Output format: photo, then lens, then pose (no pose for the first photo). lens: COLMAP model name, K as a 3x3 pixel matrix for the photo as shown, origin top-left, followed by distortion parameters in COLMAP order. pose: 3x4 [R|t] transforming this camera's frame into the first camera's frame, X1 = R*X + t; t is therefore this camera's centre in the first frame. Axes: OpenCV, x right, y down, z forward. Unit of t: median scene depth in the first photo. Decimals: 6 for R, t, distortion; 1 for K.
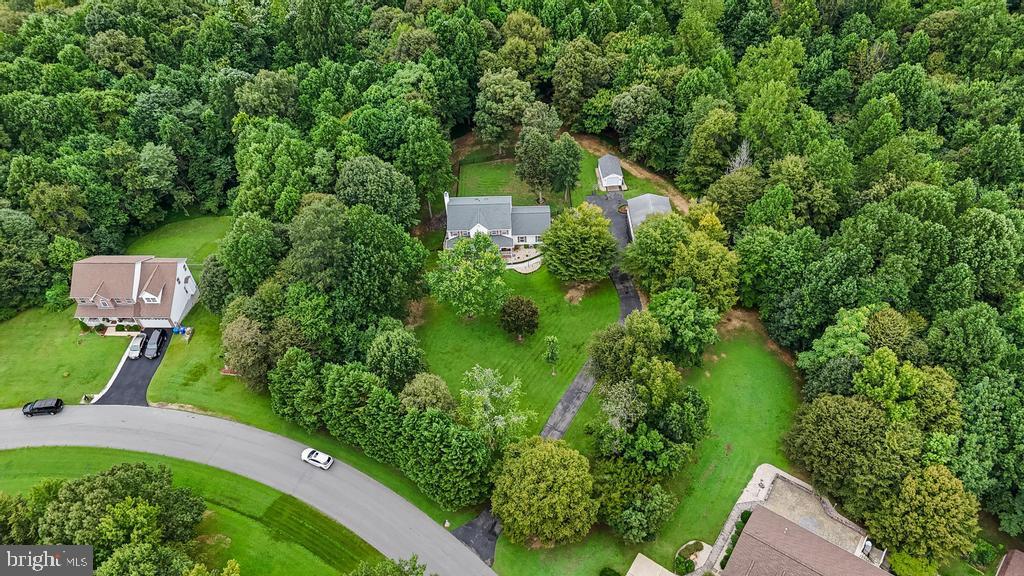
lens RADIAL K [[763.1, 0, 512.0], [0, 763.1, 288.0], [0, 0, 1]] dist [0.056006, -0.048665]
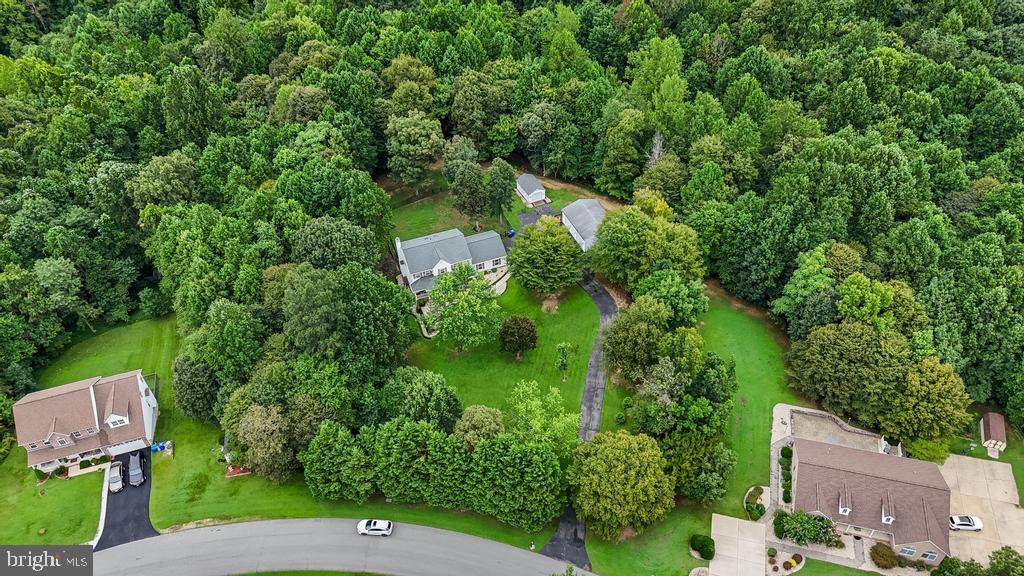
lens RADIAL K [[754.8, 0, 532.1], [0, 754.8, 285.9], [0, 0, 1]] dist [0.087243, -0.113190]
pose [[0.937103, -0.233339, 0.259599, -0.212268], [0.247491, 0.968623, -0.022755, 0.000982], [-0.246144, 0.085572, 0.965448, 0.011182]]
